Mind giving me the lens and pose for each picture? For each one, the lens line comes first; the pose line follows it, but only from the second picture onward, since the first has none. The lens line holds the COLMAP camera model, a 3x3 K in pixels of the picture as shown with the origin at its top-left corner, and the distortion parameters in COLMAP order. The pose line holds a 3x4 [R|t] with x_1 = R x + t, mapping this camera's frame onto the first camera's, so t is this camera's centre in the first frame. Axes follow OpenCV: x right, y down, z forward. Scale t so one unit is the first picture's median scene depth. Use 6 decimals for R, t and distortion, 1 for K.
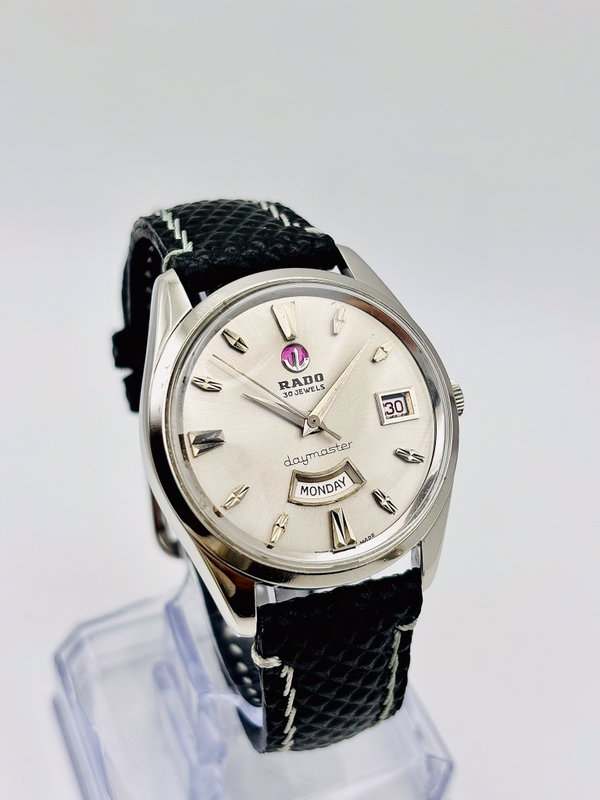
lens RADIAL K [[1233.4, 0, 294.2], [0, 1233.4, 402.9], [0, 0, 1]] dist [0.183387, -0.182775]
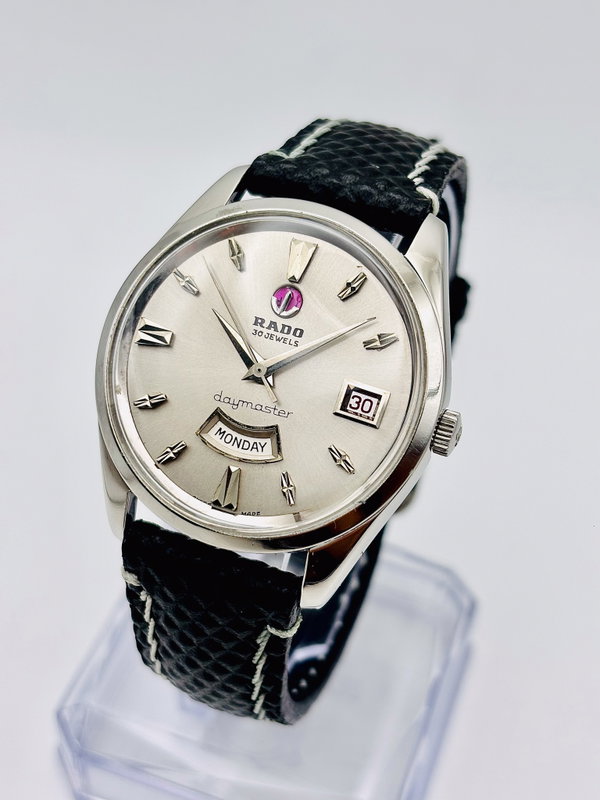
lens RADIAL K [[1233.4, 0, 294.2], [0, 1233.4, 402.9], [0, 0, 1]] dist [0.183387, -0.182775]
pose [[0.743437, 0.461646, -0.483925, 0.469654], [-0.438520, 0.882791, 0.168466, -0.123853], [0.504976, 0.086967, 0.858741, 0.234275]]
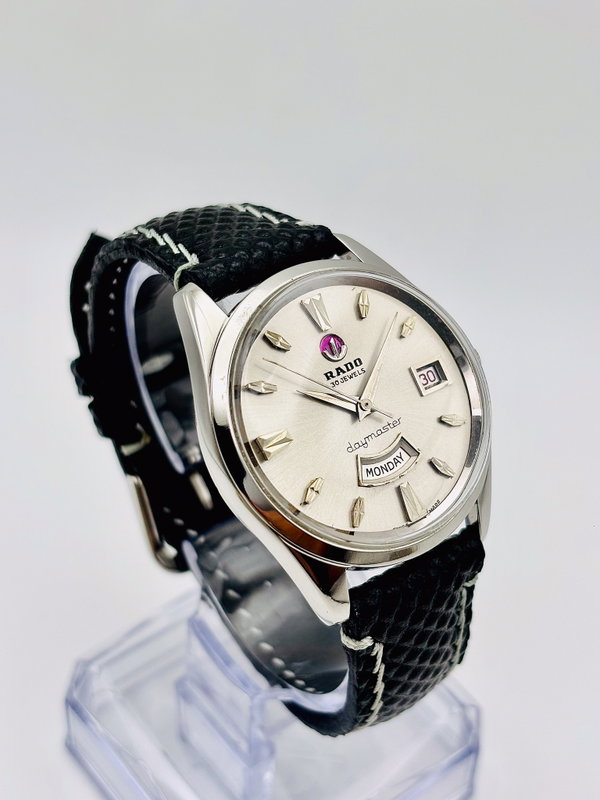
lens RADIAL K [[1233.4, 0, 294.2], [0, 1233.4, 402.9], [0, 0, 1]] dist [0.183387, -0.182775]
pose [[0.962207, -0.186180, 0.198732, -0.239863], [0.184879, 0.982437, 0.025253, -0.022909], [-0.199943, 0.012443, 0.979729, 0.003535]]
